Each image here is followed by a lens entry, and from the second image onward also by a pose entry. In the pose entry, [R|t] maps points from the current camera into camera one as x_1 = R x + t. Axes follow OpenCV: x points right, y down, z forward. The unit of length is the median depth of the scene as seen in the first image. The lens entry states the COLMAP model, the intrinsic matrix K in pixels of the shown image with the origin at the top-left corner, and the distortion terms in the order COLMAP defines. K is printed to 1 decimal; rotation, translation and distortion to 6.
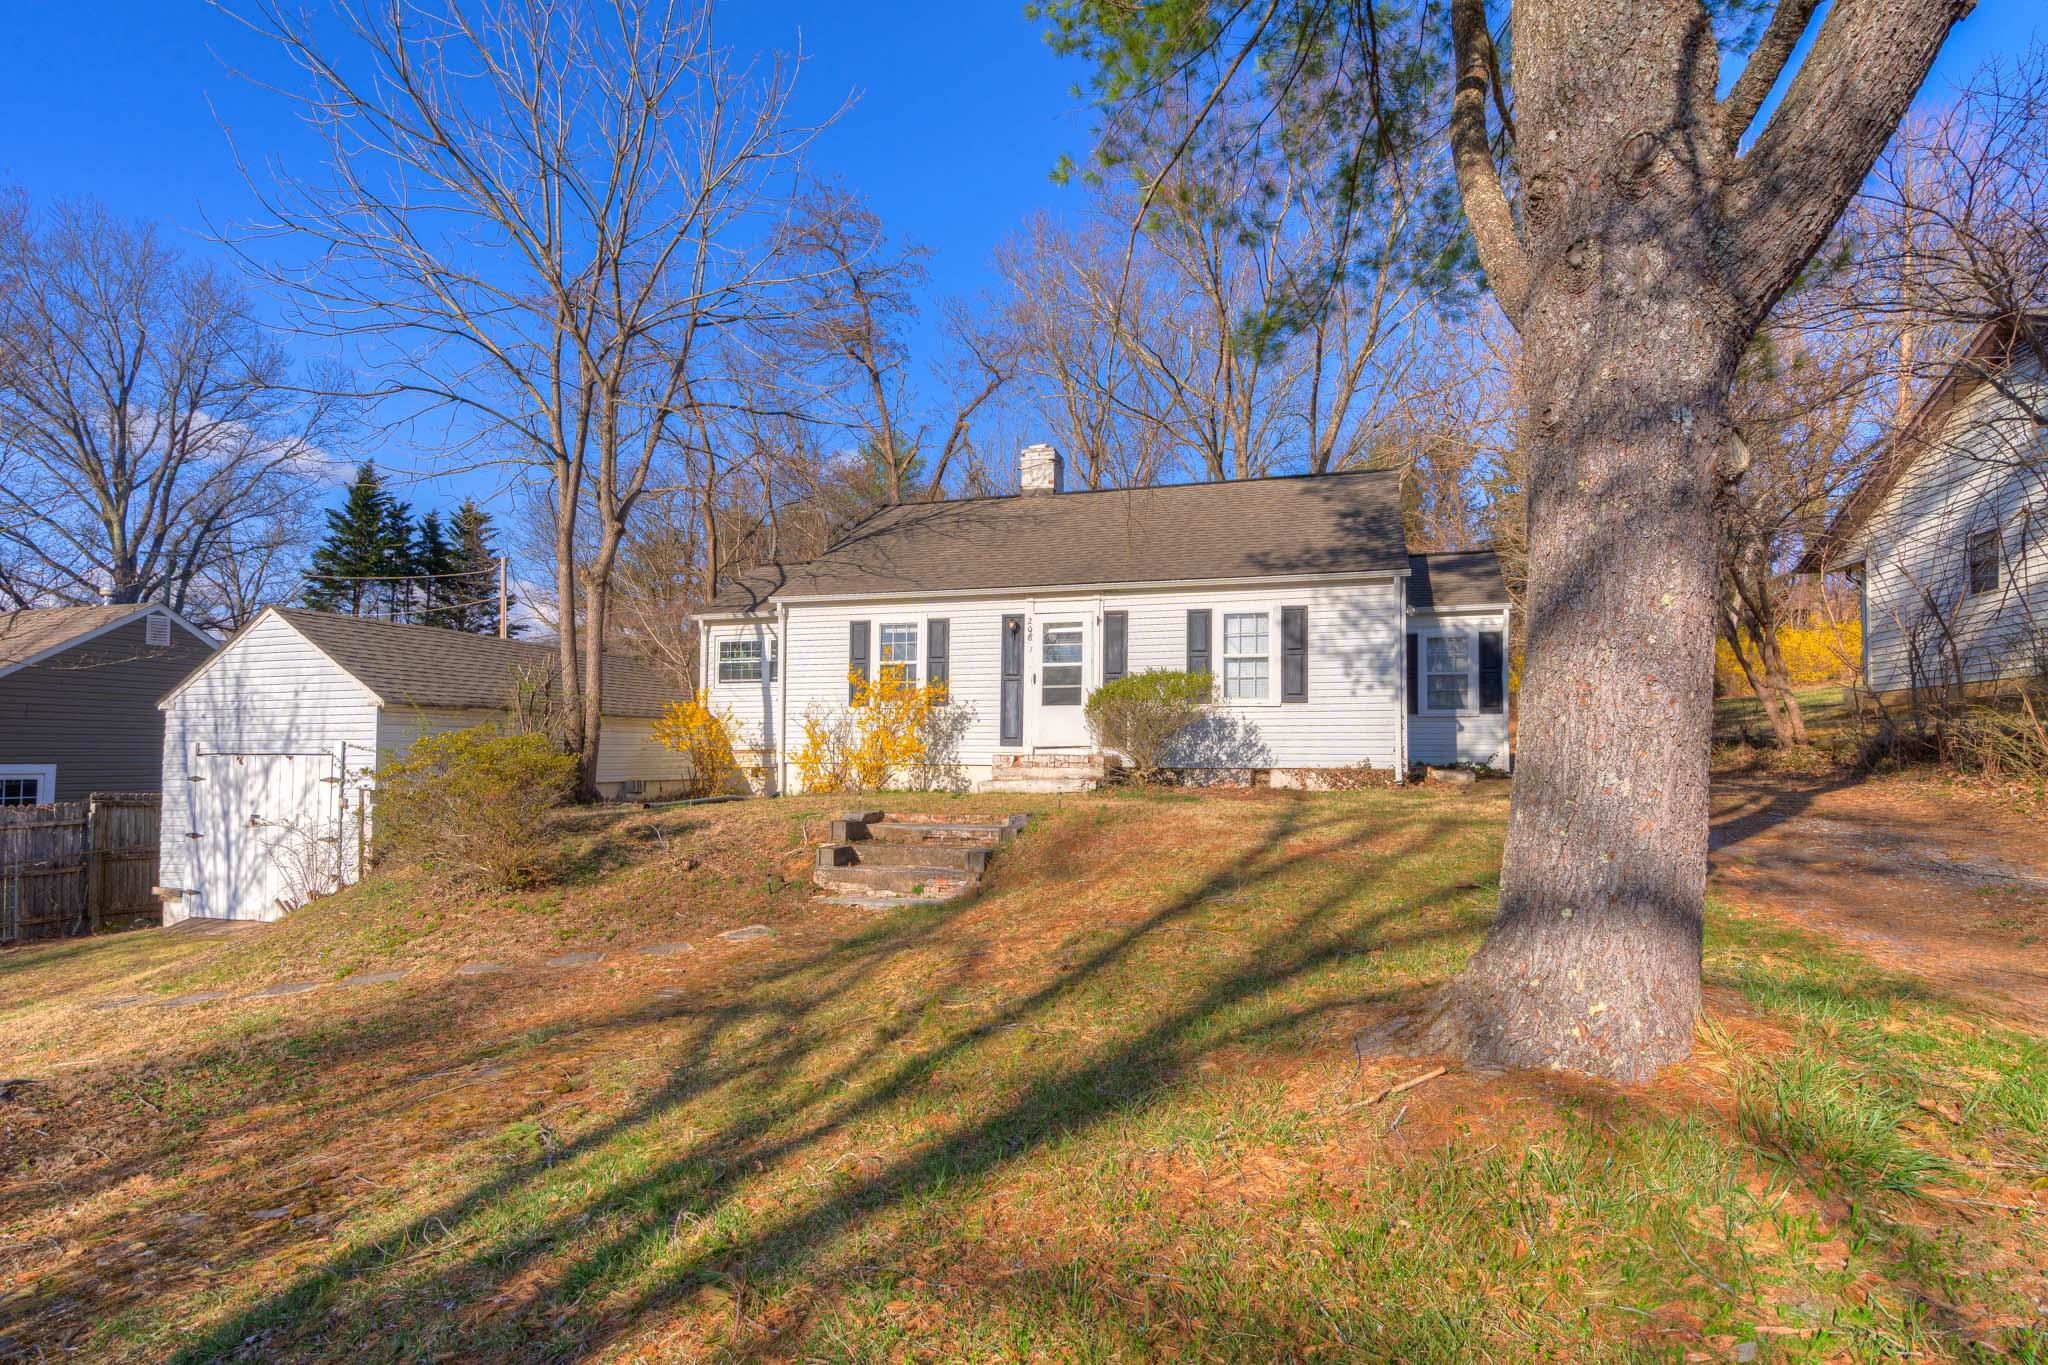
lens RADIAL K [[1031.9, 0, 1042.0], [0, 1031.9, 693.2], [0, 0, 1]] dist [0.001947, 0.000808]
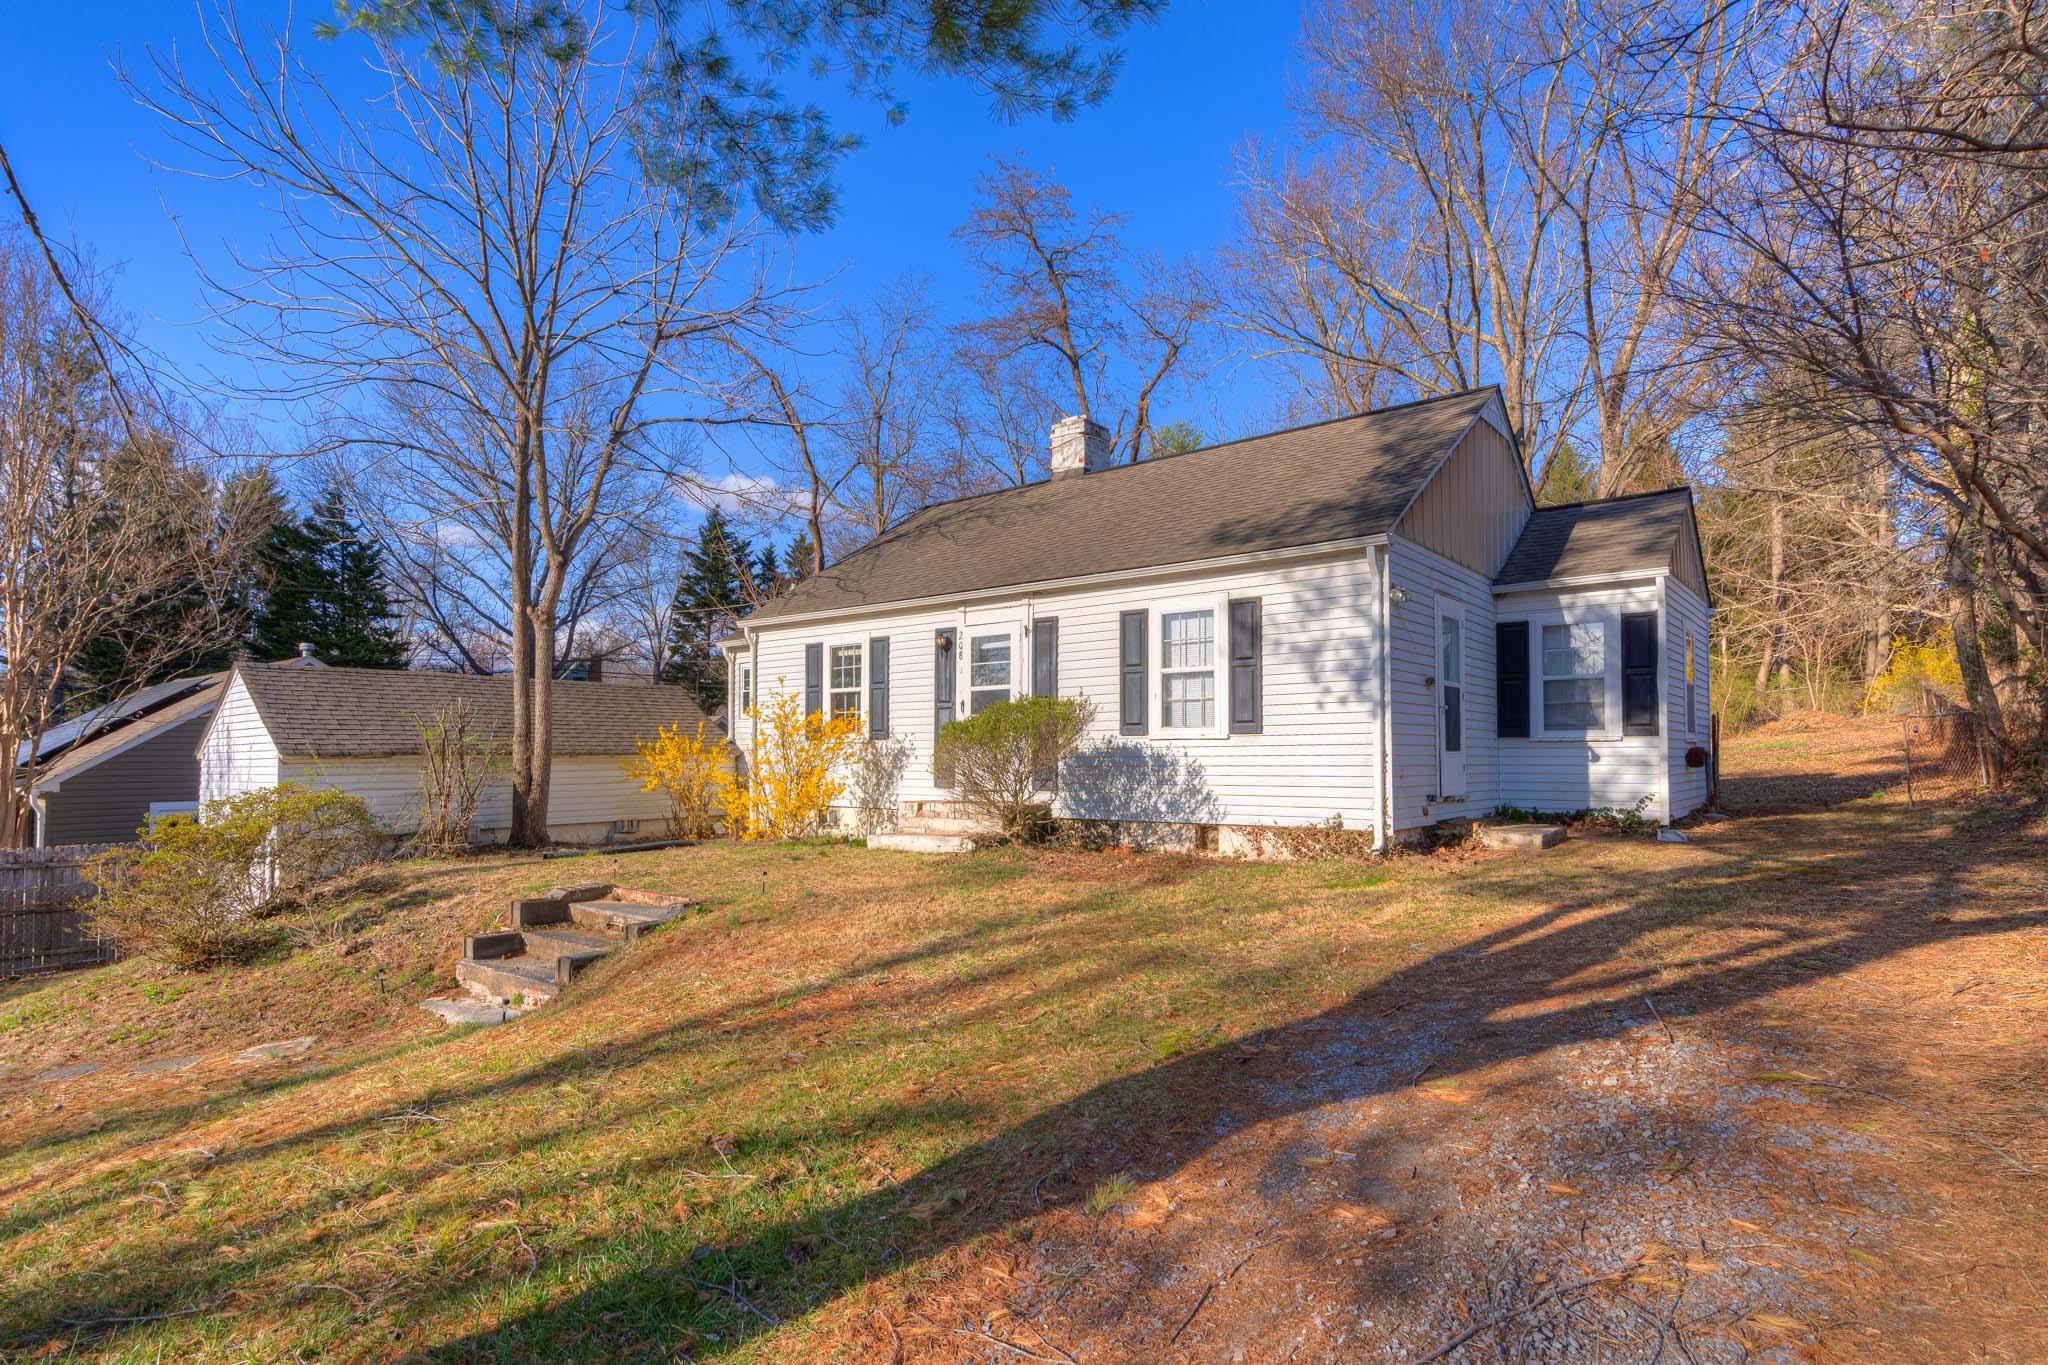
lens RADIAL K [[1031.9, 0, 1041.2], [0, 1031.9, 718.5], [0, 0, 1]] dist [0.001947, 0.000808]
pose [[0.929280, -0.022199, -0.368707, 0.367588], [0.032983, 0.999192, 0.022971, -0.021926], [0.367899, -0.033508, 0.929262, 0.275267]]
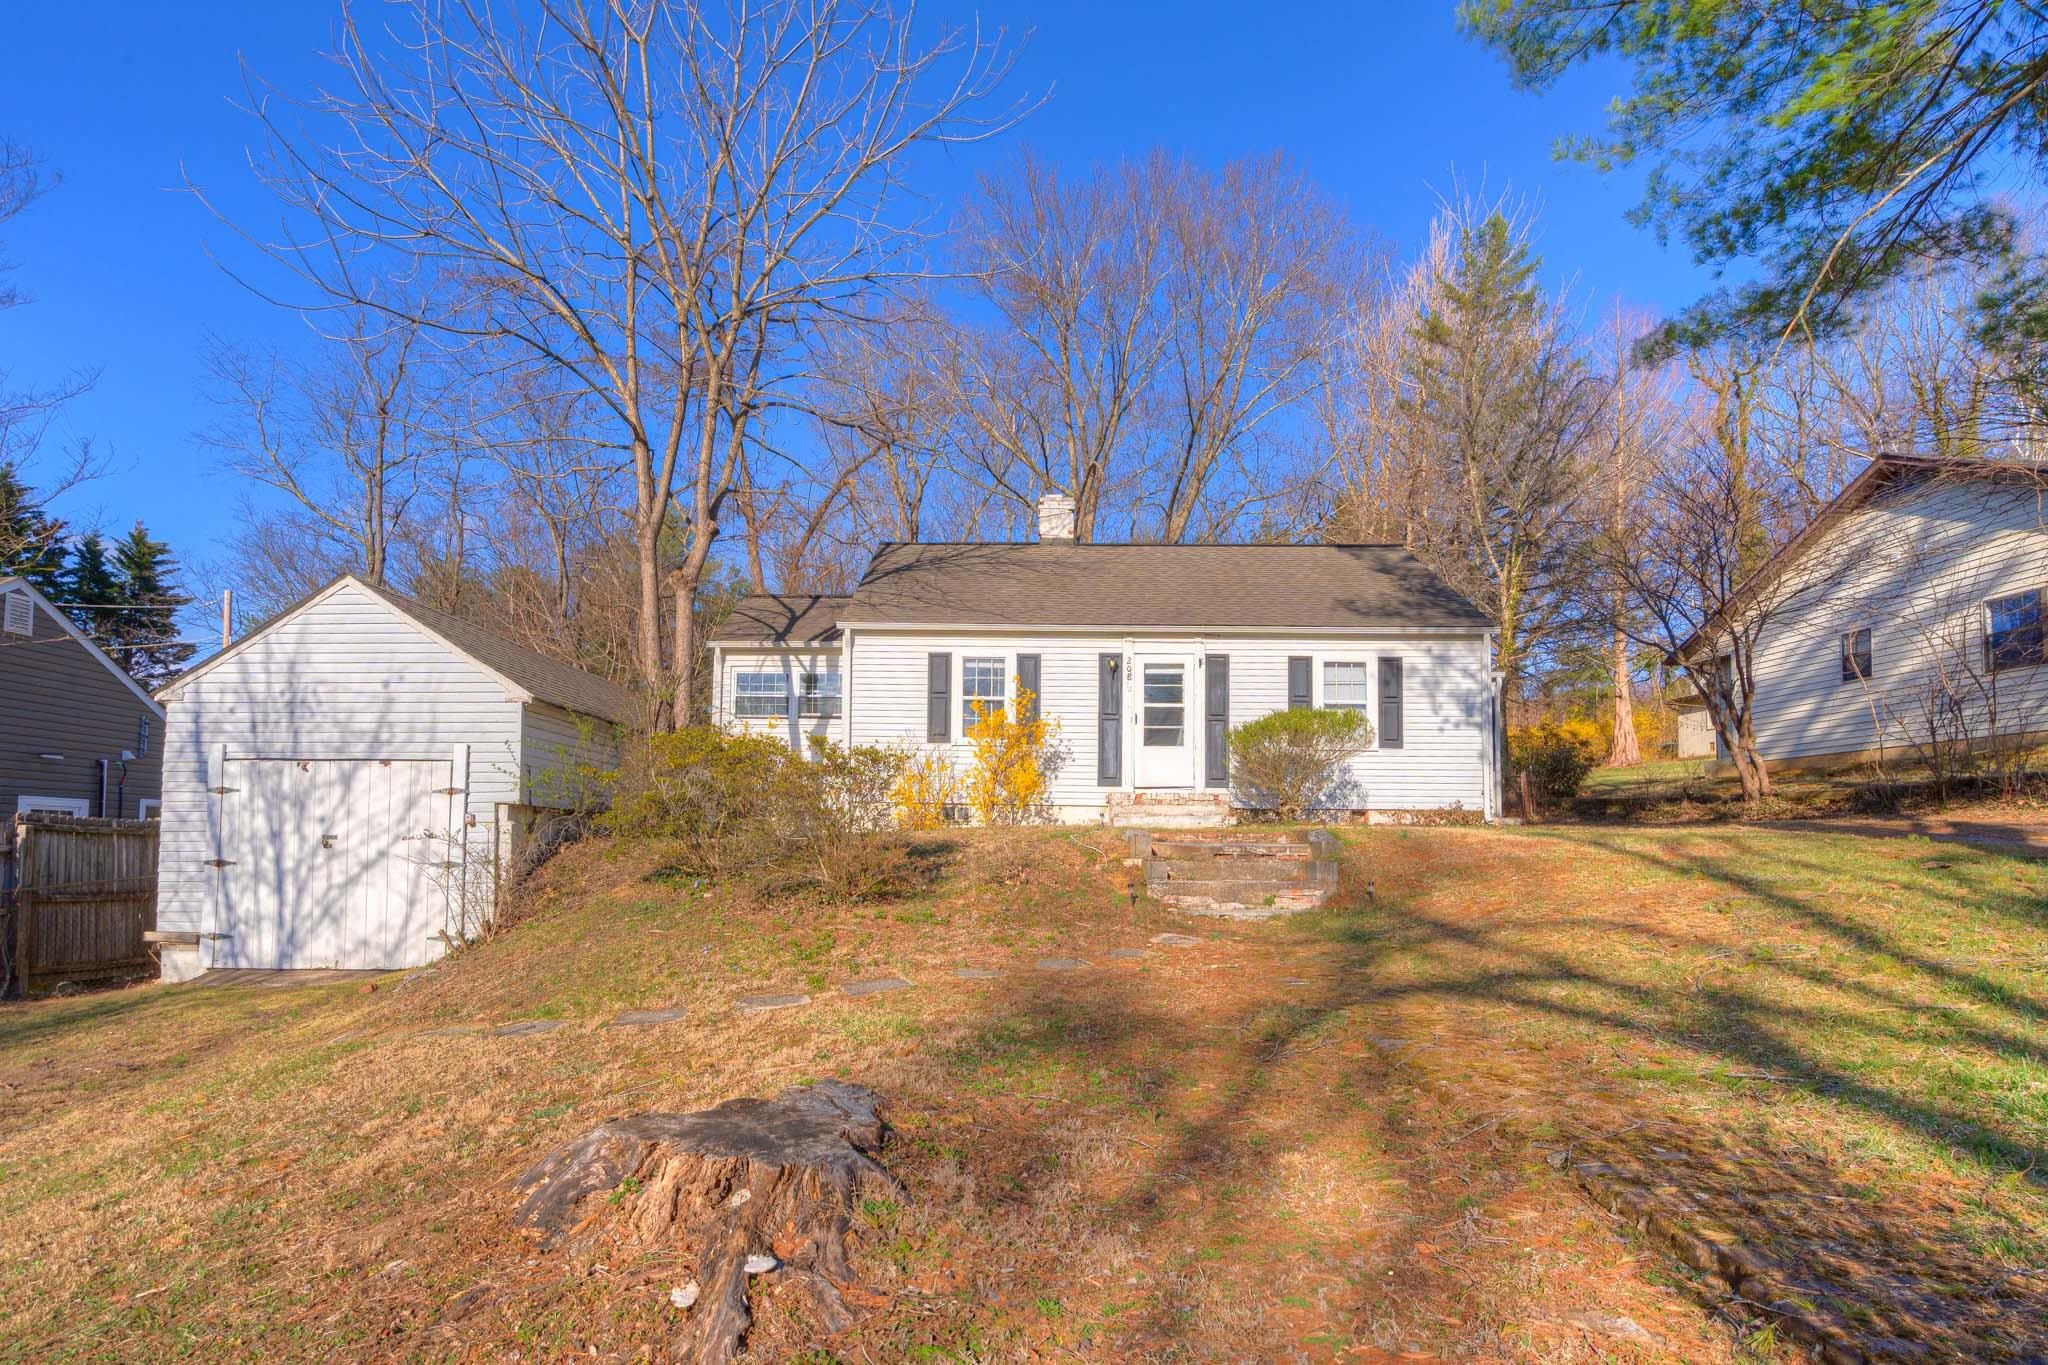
lens RADIAL K [[1011.9, 0, 1001.9], [0, 1011.9, 777.9], [0, 0, 1]] dist [0.001334, 0.000350]
pose [[0.964065, 0.026066, 0.264384, -0.405368], [-0.023040, 0.999629, -0.014539, 0.063067], [-0.264665, 0.007925, 0.964308, 0.100423]]
